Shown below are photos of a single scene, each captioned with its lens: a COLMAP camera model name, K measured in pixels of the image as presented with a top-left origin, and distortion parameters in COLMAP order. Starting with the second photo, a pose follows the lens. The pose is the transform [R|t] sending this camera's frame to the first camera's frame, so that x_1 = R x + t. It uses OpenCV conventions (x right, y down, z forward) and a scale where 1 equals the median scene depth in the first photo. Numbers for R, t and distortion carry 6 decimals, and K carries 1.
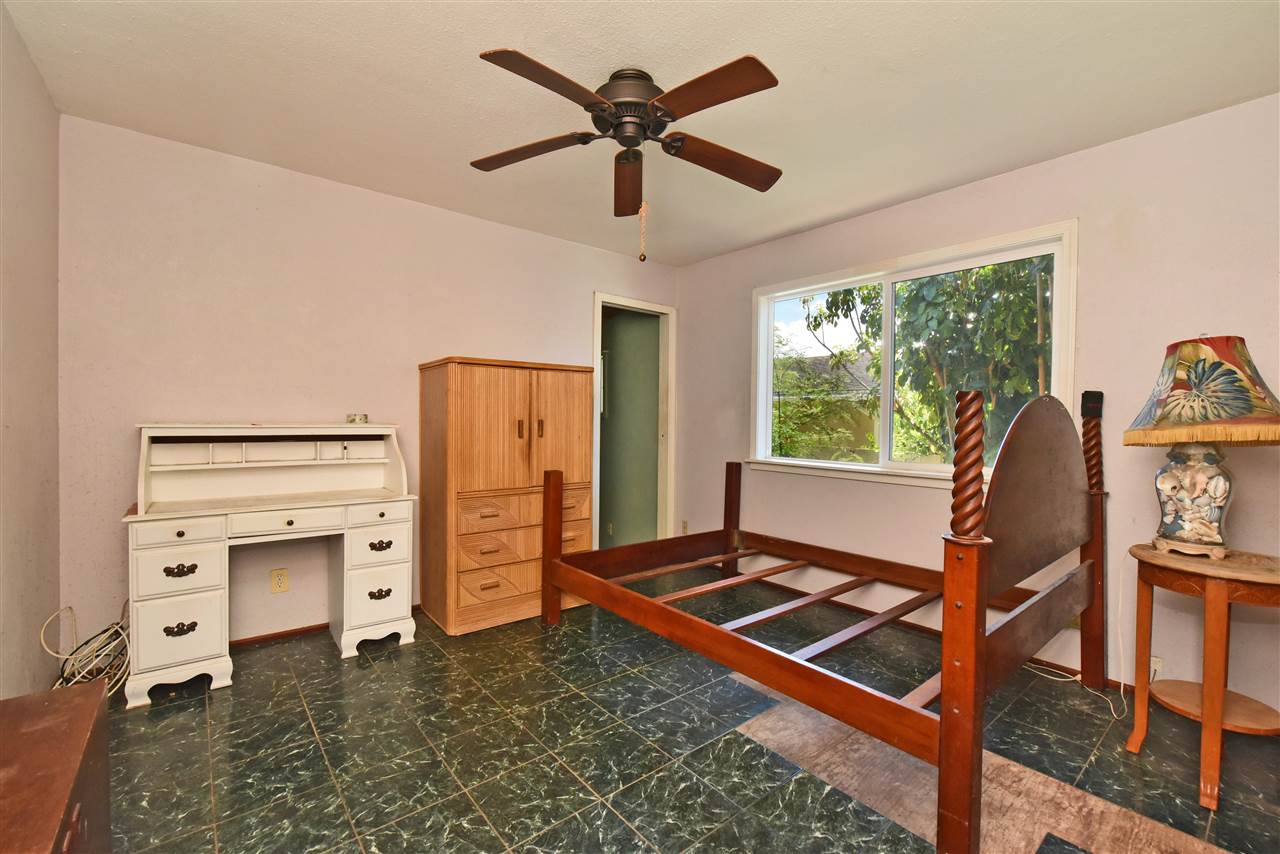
lens RADIAL K [[544.9, 0, 639.2], [0, 544.9, 424.8], [0, 0, 1]] dist [-0.000294, -0.000010]
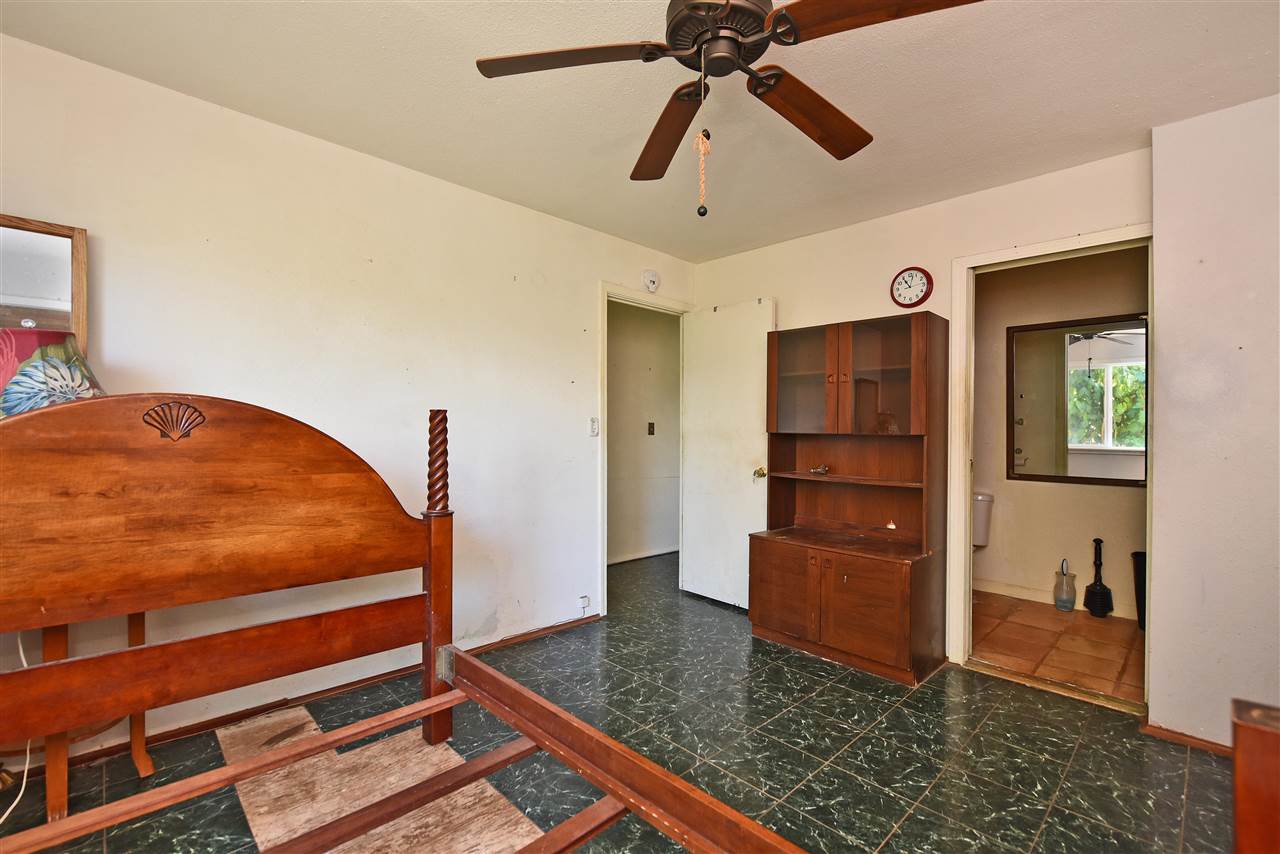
lens RADIAL K [[544.9, 0, 641.0], [0, 544.9, 428.6], [0, 0, 1]] dist [-0.000294, -0.000010]
pose [[-0.996486, -0.028783, -0.078659, 0.169797], [-0.029705, 0.999503, 0.010570, -0.020474], [0.078316, 0.012869, -0.996846, 2.044544]]
